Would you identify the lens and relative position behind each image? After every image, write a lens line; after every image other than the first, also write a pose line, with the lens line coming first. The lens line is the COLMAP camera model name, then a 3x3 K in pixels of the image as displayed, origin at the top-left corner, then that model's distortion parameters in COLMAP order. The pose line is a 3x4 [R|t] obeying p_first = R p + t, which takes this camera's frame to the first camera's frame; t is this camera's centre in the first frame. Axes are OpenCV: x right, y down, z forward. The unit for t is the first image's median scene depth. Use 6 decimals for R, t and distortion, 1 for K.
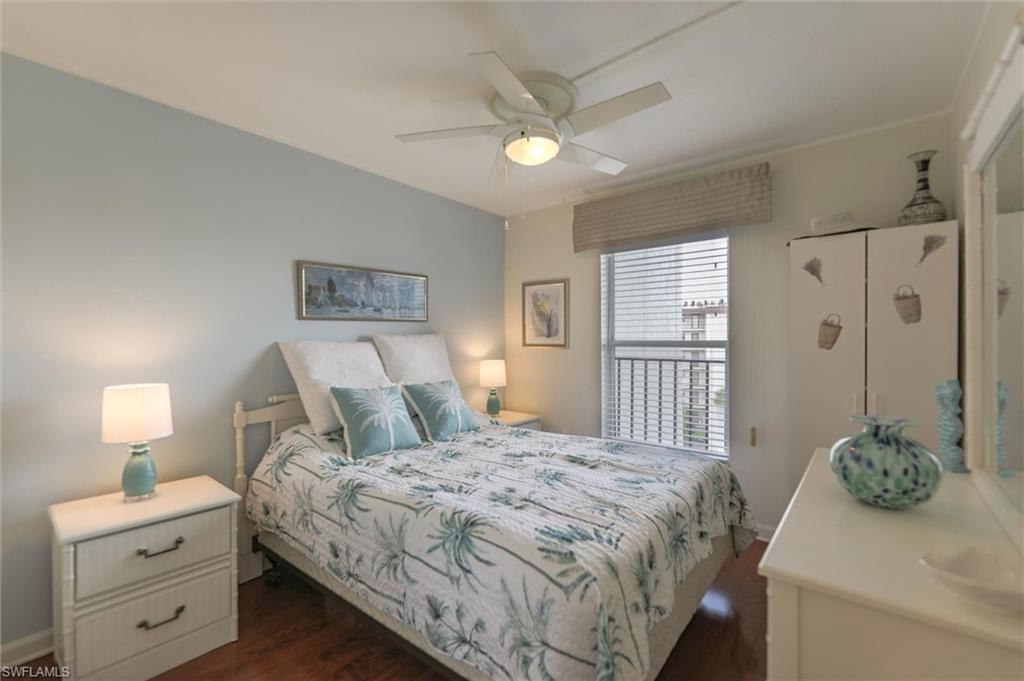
lens RADIAL K [[468.2, 0, 512.0], [0, 468.2, 340.5], [0, 0, 1]] dist [0.000733, 0.000046]
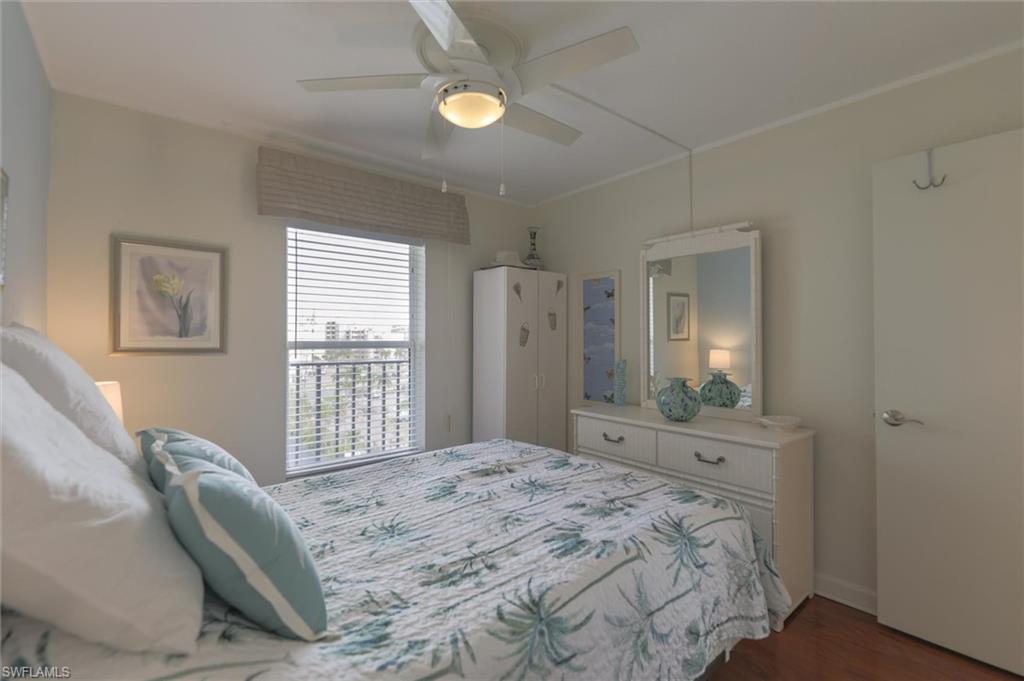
lens RADIAL K [[468.2, 0, 512.0], [0, 468.2, 340.5], [0, 0, 1]] dist [0.000733, 0.000046]
pose [[0.137111, 0.000130, 0.990556, -0.797315], [0.003773, 0.999993, -0.000653, 0.000228], [-0.990549, 0.003827, 0.137109, 0.869050]]
